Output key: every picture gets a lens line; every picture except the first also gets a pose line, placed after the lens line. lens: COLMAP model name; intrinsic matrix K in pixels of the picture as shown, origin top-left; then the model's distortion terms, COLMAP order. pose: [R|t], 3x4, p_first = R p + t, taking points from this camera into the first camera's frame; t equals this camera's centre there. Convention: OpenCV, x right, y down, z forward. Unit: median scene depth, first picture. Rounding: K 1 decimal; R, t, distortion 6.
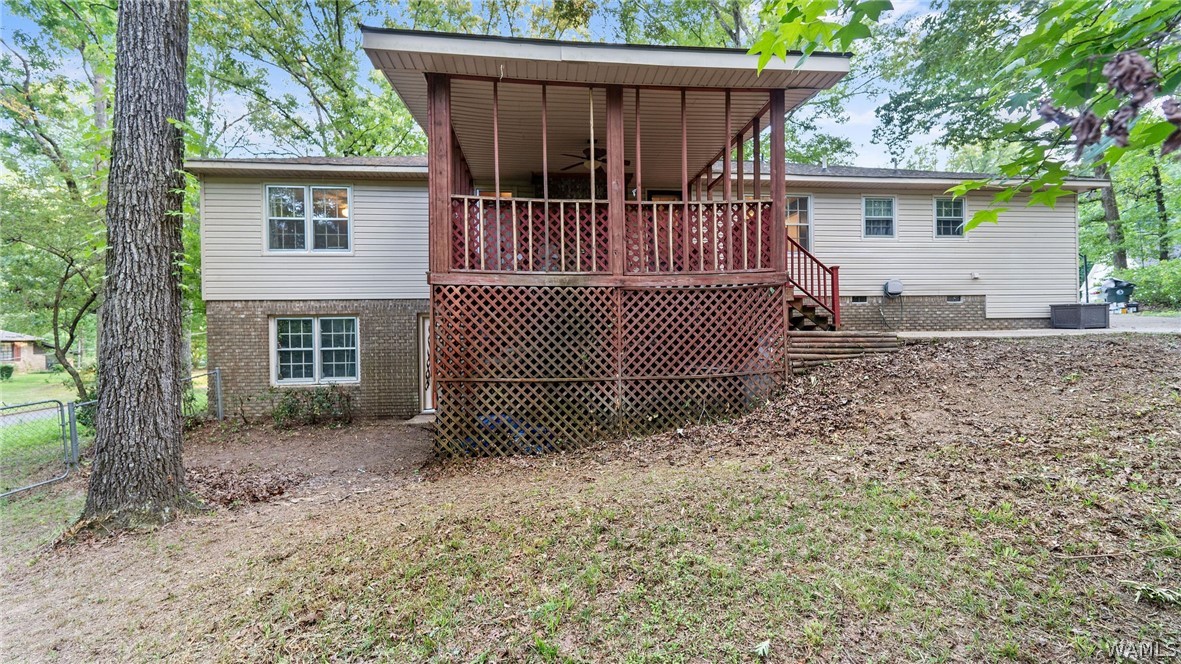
lens RADIAL K [[498.3, 0, 597.8], [0, 498.3, 332.8], [0, 0, 1]] dist [0.009073, -0.001303]
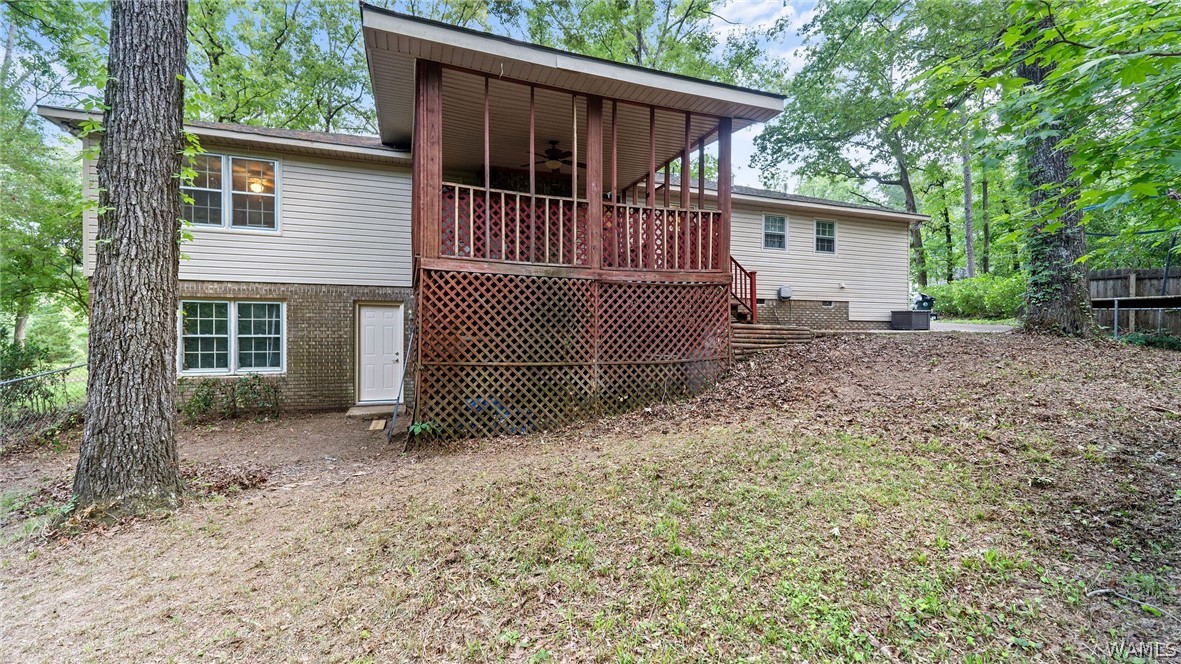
lens RADIAL K [[498.3, 0, 599.5], [0, 498.3, 332.9], [0, 0, 1]] dist [0.009073, -0.001303]
pose [[0.968375, 0.016845, 0.248931, -0.212362], [-0.016597, 0.999857, -0.003094, 0.026868], [-0.248947, -0.001135, 0.968516, -0.061970]]
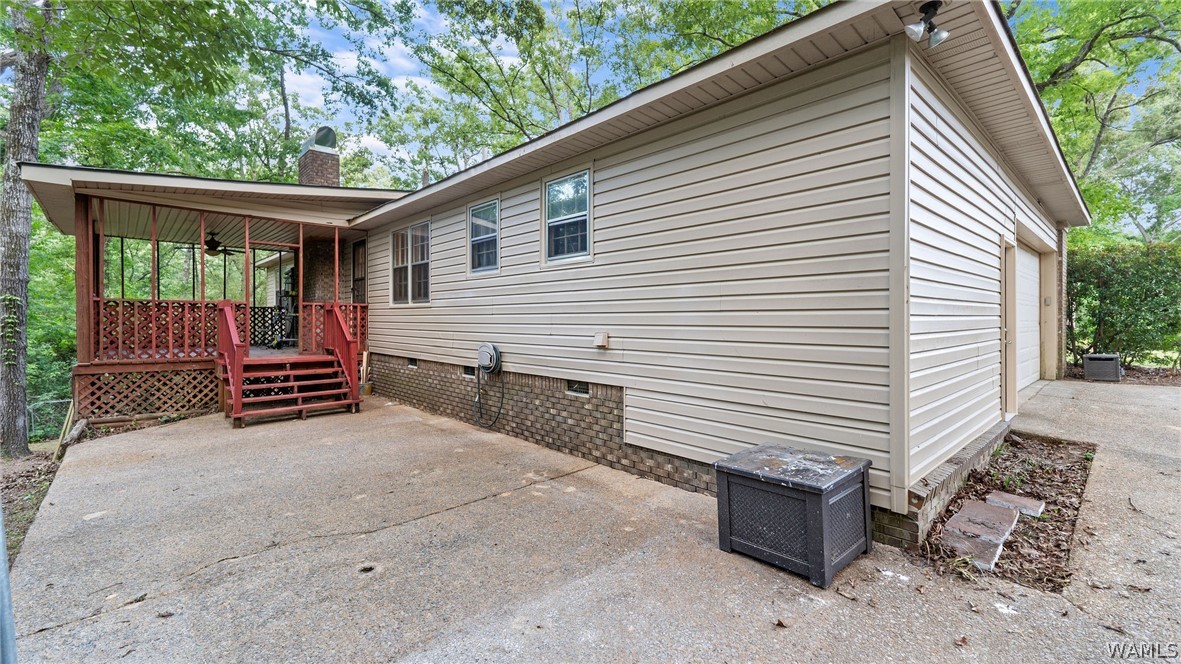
lens RADIAL K [[498.3, 0, 588.6], [0, 498.3, 324.3], [0, 0, 1]] dist [0.009073, -0.001303]
pose [[0.603328, 0.026391, -0.797056, 1.881921], [-0.018639, 0.999646, 0.018990, -0.236407], [0.797275, 0.003399, 0.603606, 1.242016]]
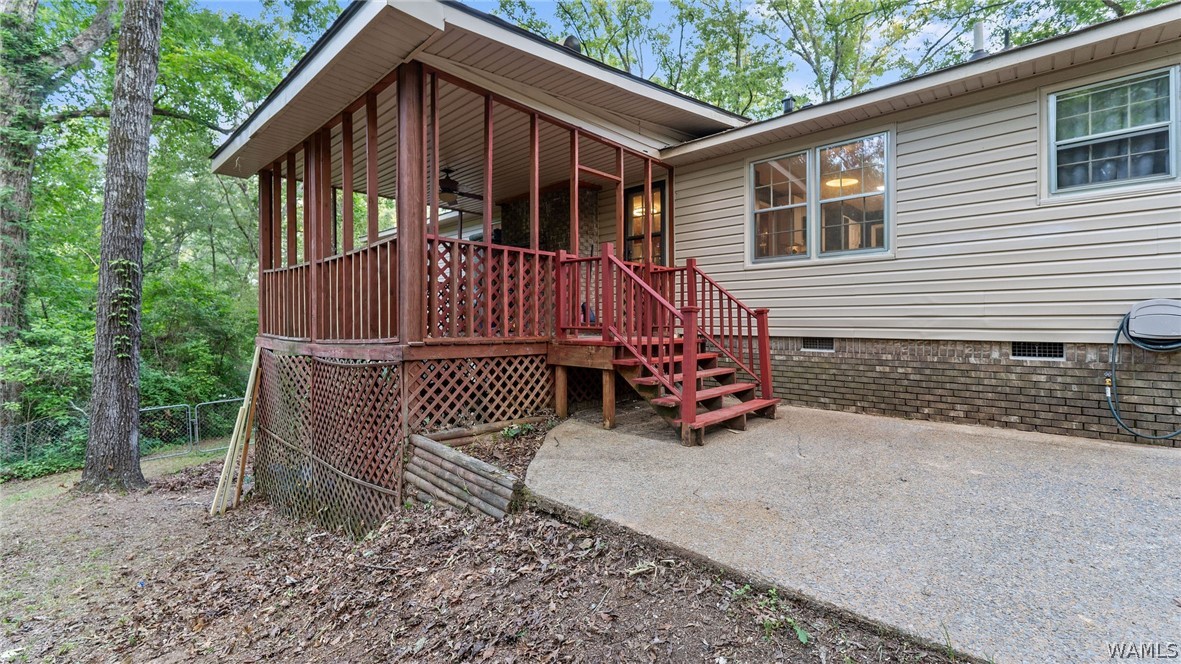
lens RADIAL K [[498.3, 0, 587.7], [0, 498.3, 323.9], [0, 0, 1]] dist [0.009073, -0.001303]
pose [[0.654969, 0.018895, -0.755419, 0.995820], [-0.016869, 0.999804, 0.010382, -0.145193], [0.755467, 0.005943, 0.655160, 0.770087]]
